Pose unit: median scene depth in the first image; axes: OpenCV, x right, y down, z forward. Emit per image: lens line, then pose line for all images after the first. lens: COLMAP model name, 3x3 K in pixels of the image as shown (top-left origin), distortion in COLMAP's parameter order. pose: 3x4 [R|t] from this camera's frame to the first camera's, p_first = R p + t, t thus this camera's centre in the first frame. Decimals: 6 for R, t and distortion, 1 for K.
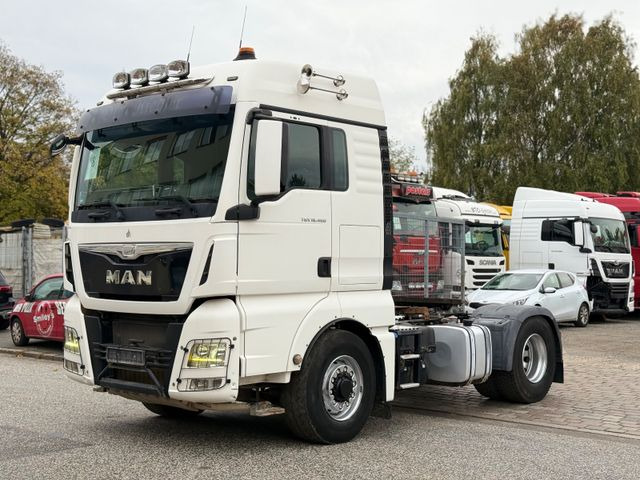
lens RADIAL K [[986.2, 0, 320.0], [0, 986.2, 240.0], [0, 0, 1]] dist [0.032637, 0.027239]
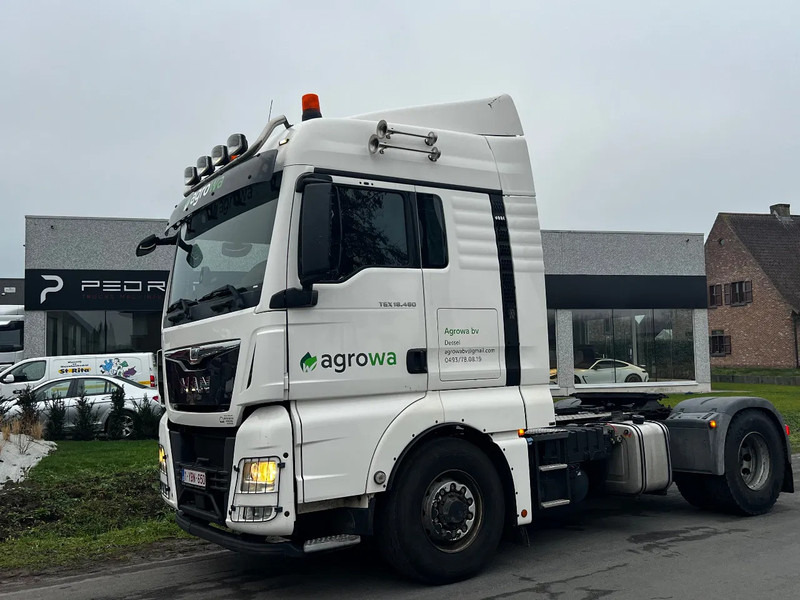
lens RADIAL K [[831.5, 0, 399.8], [0, 831.5, 280.5], [0, 0, 1]] dist [0.014884, 0.006685]
pose [[0.968790, -0.077991, -0.235295, 0.155746], [0.056978, 0.993862, -0.094830, 0.025530], [0.241247, 0.078464, 0.967287, 0.320401]]
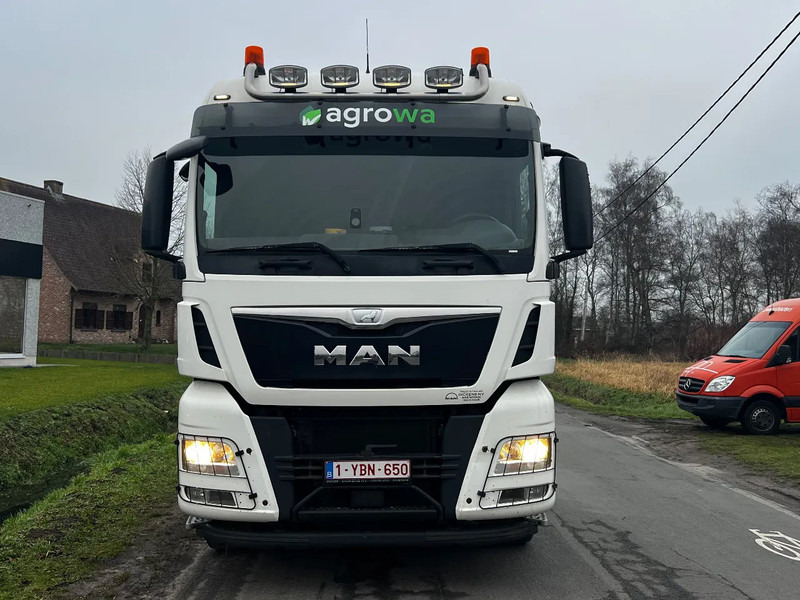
lens RADIAL K [[831.5, 0, 399.8], [0, 831.5, 280.5], [0, 0, 1]] dist [0.014884, 0.006685]
pose [[0.739943, 0.031441, 0.671934, -0.559530], [-0.007980, 0.999247, -0.037969, 0.006860], [-0.672622, 0.022733, 0.739637, 0.532410]]
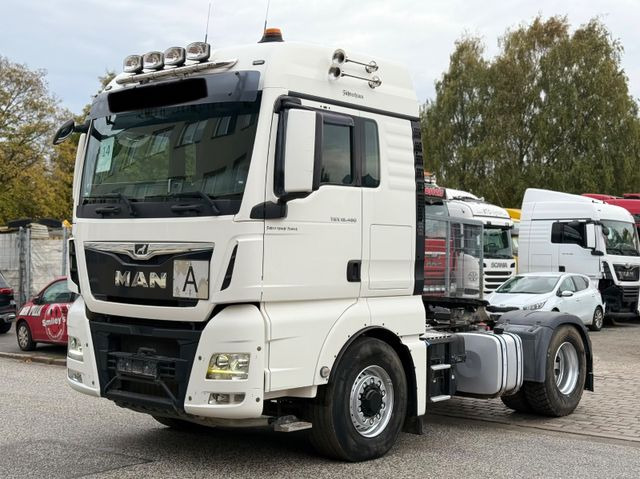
lens RADIAL K [[981.9, 0, 324.2], [0, 981.9, 257.6], [0, 0, 1]] dist [0.027493, 0.080661]
pose [[0.999768, 0.004649, 0.021020, -0.042109], [-0.004994, 0.999853, 0.016385, 0.000526], [-0.020941, -0.016486, 0.999645, 0.085997]]
